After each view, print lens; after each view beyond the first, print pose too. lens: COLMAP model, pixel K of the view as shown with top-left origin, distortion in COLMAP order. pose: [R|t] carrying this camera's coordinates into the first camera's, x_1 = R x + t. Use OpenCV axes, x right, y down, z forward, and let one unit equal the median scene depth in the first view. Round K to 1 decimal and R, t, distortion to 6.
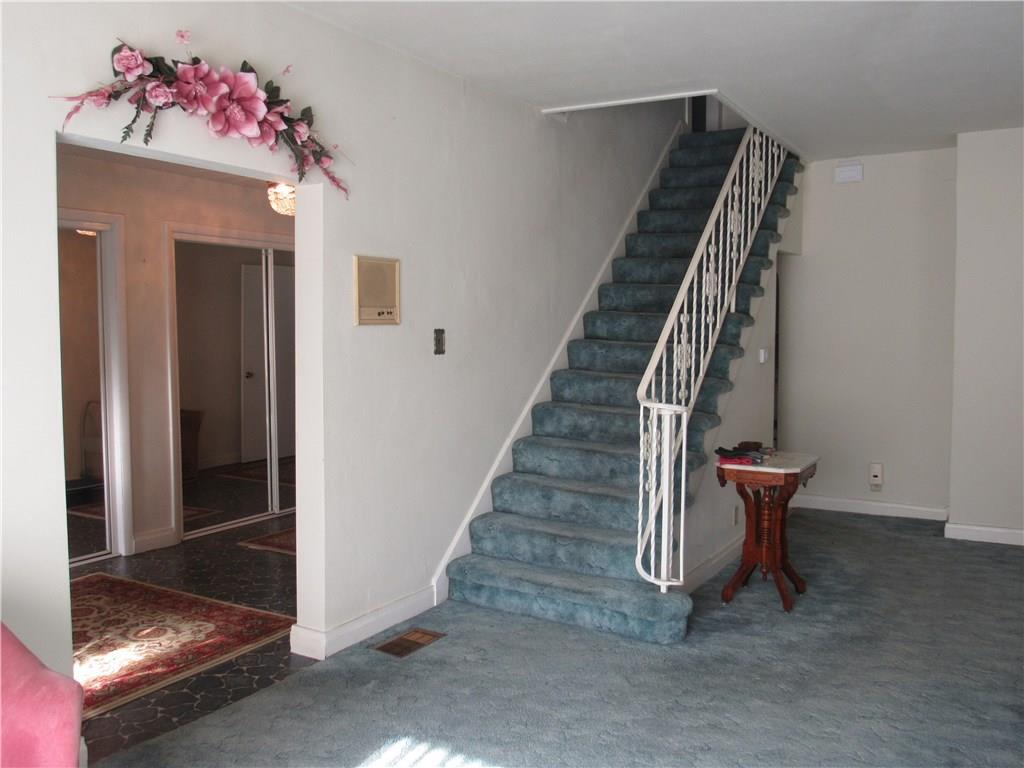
lens RADIAL K [[866.2, 0, 511.1], [0, 866.2, 385.3], [0, 0, 1]] dist [-0.067928, 0.024407]
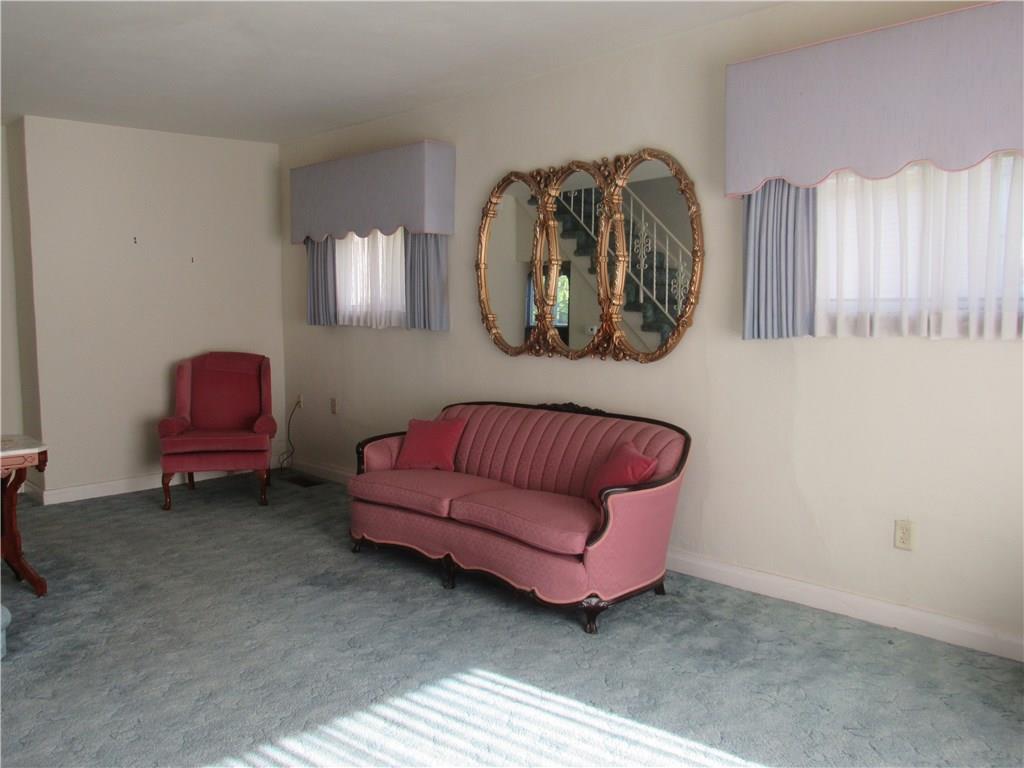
lens RADIAL K [[866.2, 0, 511.8], [0, 866.2, 383.3], [0, 0, 1]] dist [-0.067928, 0.024407]
pose [[0.239284, -0.085033, 0.967219, -0.535333], [0.067623, 0.995198, 0.070764, -0.006665], [-0.968592, 0.048474, 0.243885, 0.287949]]
